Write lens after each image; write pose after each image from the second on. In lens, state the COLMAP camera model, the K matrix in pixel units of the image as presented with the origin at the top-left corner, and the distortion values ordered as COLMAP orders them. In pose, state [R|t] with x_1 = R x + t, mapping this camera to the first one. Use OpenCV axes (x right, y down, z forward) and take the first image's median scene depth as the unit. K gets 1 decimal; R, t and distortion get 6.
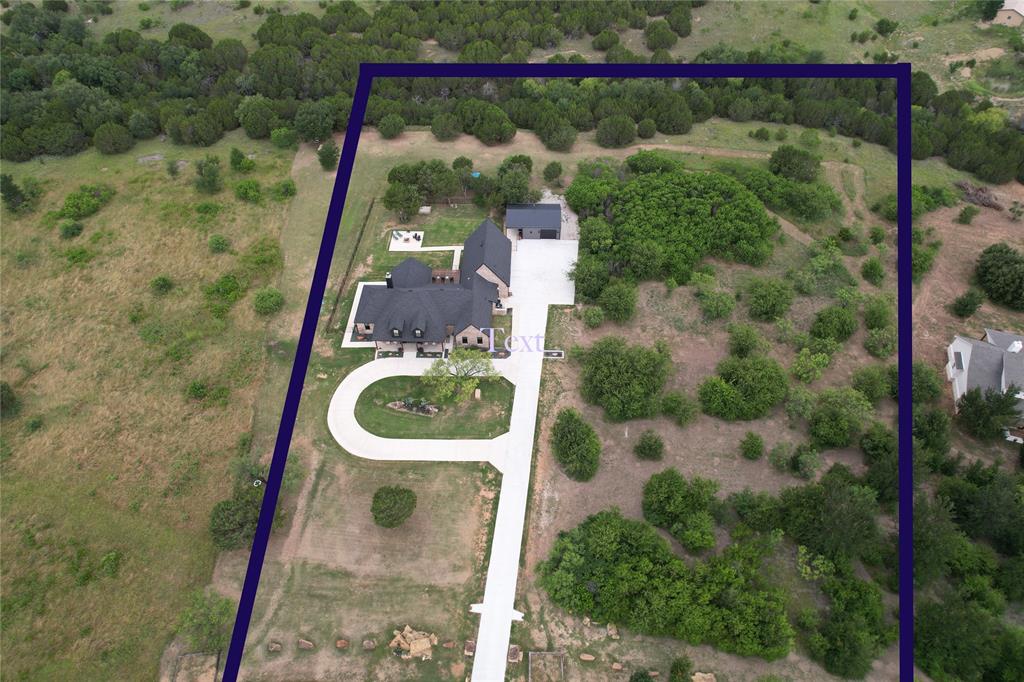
lens RADIAL K [[650.1, 0, 512.0], [0, 650.1, 341.0], [0, 0, 1]] dist [-0.083671, 0.085097]
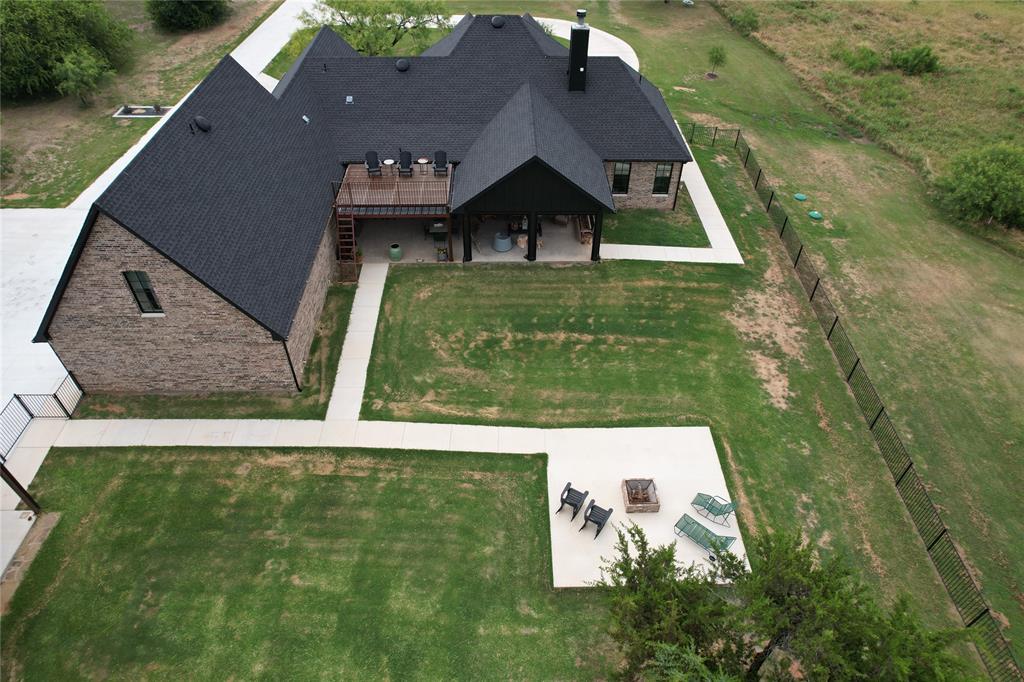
lens RADIAL K [[650.1, 0, 512.0], [0, 650.1, 341.0], [0, 0, 1]] dist [-0.083671, 0.085097]
pose [[-0.998946, 0.023726, -0.039304, -0.118980], [-0.039442, -0.005376, 0.999207, -0.312281], [0.023496, 0.999704, 0.006306, 0.924706]]
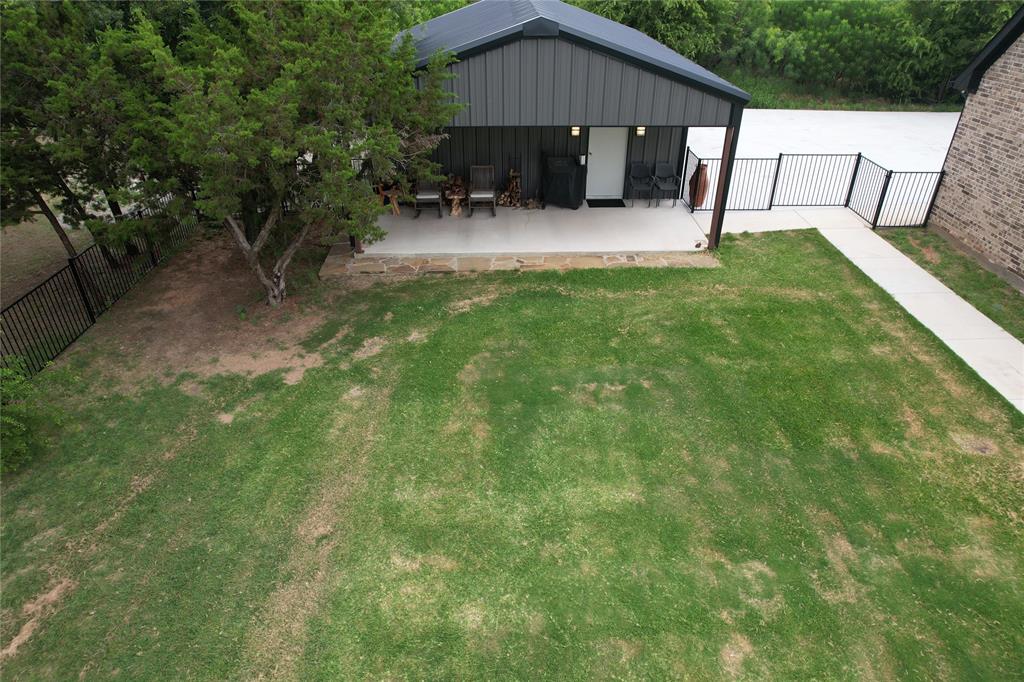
lens RADIAL K [[650.1, 0, 512.0], [0, 650.1, 341.0], [0, 0, 1]] dist [-0.083671, 0.085097]
pose [[-0.049884, -0.521370, 0.851871, -0.100528], [0.740776, 0.552776, 0.381693, -0.203974], [-0.669897, 0.650086, 0.358644, 0.959566]]
